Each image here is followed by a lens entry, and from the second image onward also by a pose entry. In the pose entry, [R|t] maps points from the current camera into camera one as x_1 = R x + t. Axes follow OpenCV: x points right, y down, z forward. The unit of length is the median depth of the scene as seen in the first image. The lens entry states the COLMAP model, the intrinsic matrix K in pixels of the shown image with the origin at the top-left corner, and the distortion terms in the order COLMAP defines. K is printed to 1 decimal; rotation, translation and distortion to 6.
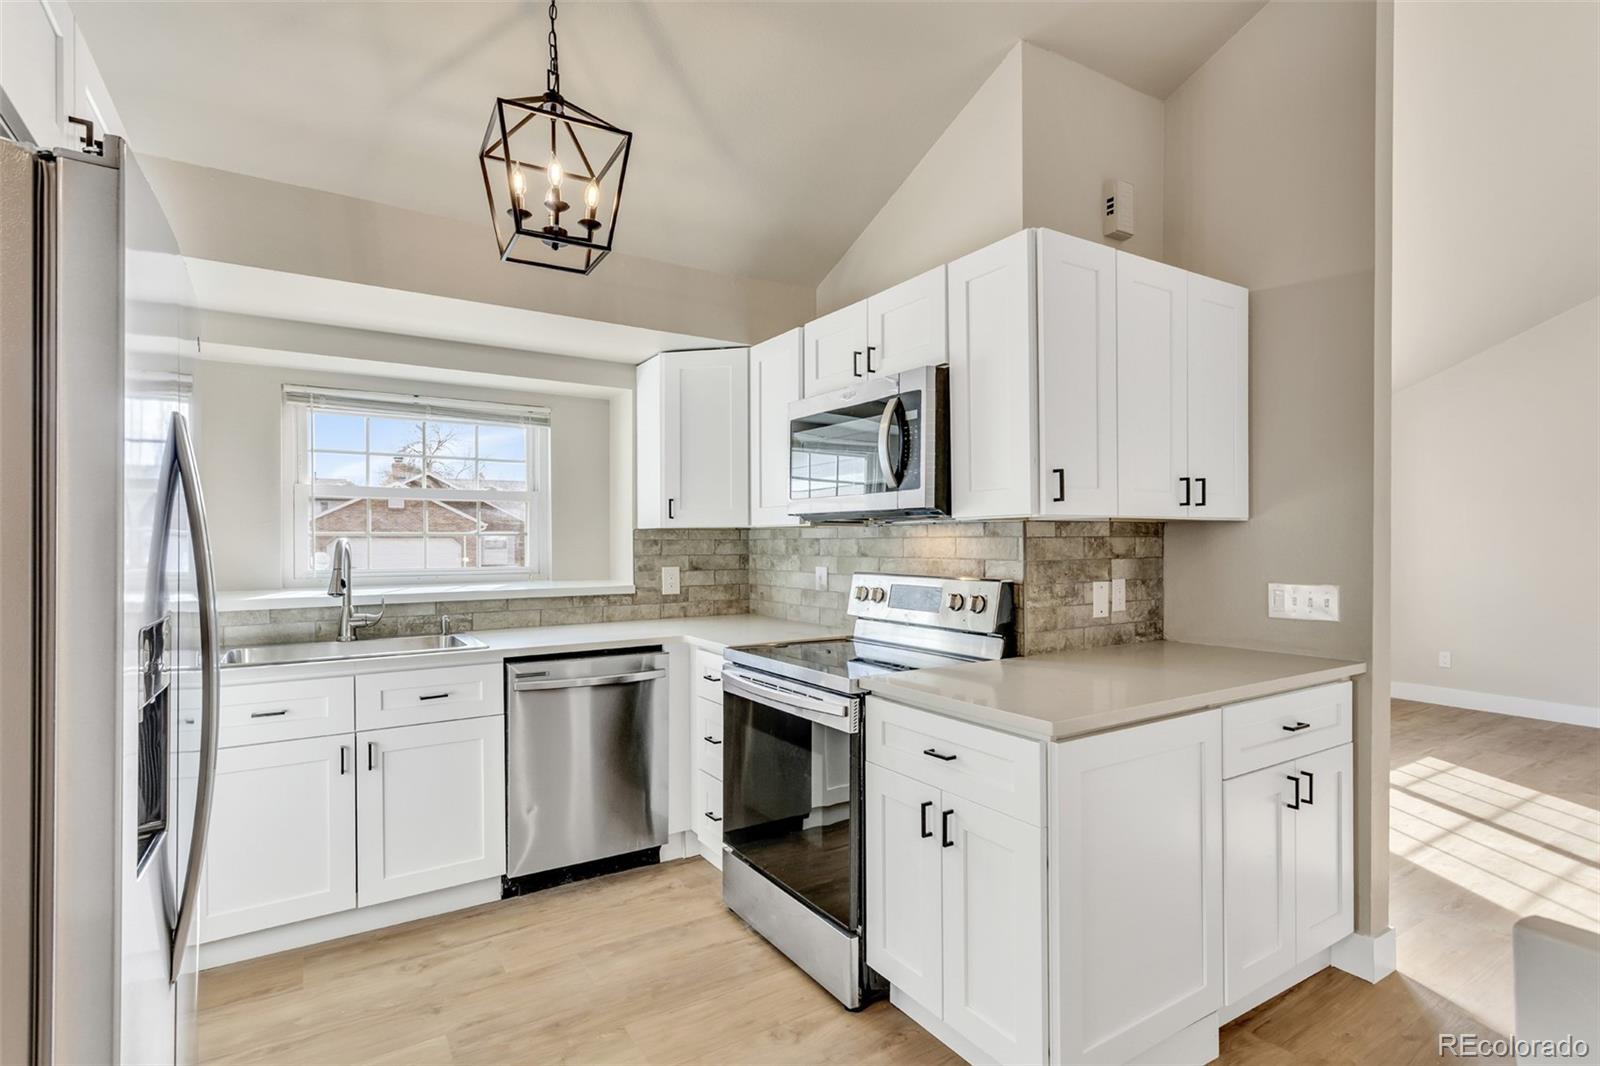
lens RADIAL K [[795.6, 0, 785.2], [0, 795.6, 538.4], [0, 0, 1]] dist [0.002103, 0.002536]
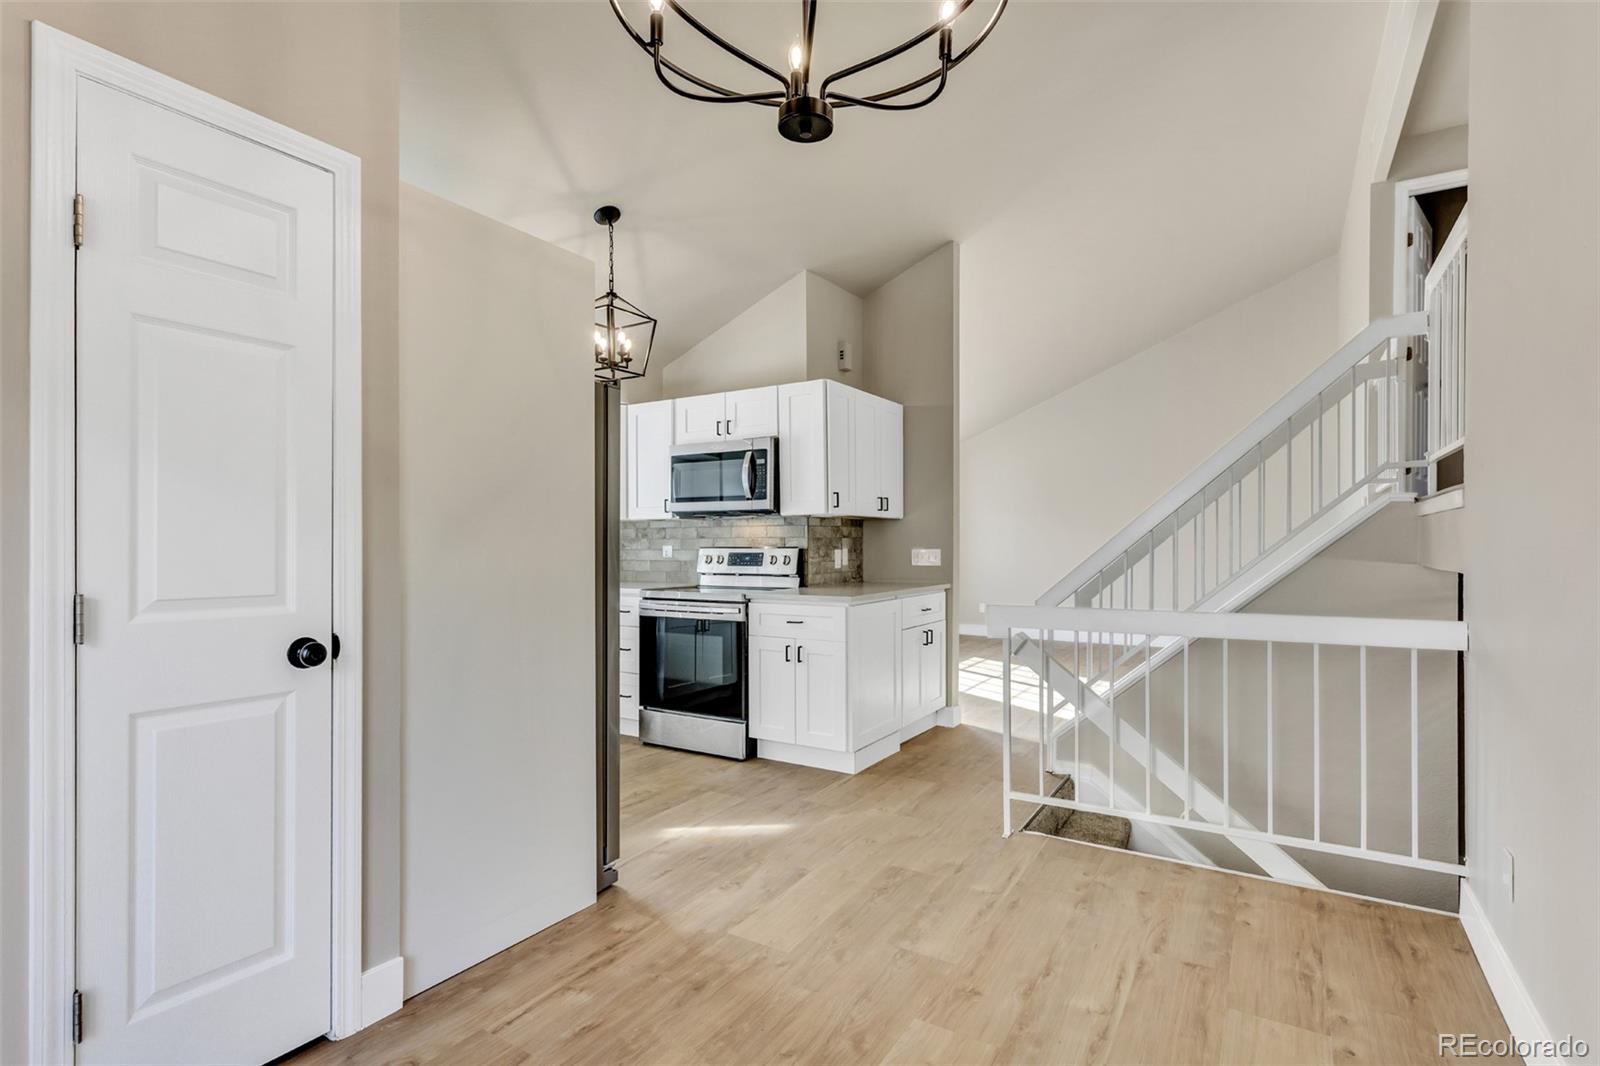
lens RADIAL K [[795.6, 0, 796.7], [0, 795.6, 535.8], [0, 0, 1]] dist [0.002103, 0.002536]
pose [[0.897591, 0.004891, 0.440802, -0.544866], [-0.001382, 0.999965, -0.008281, 0.037467], [-0.440827, 0.006823, 0.897566, -0.687778]]
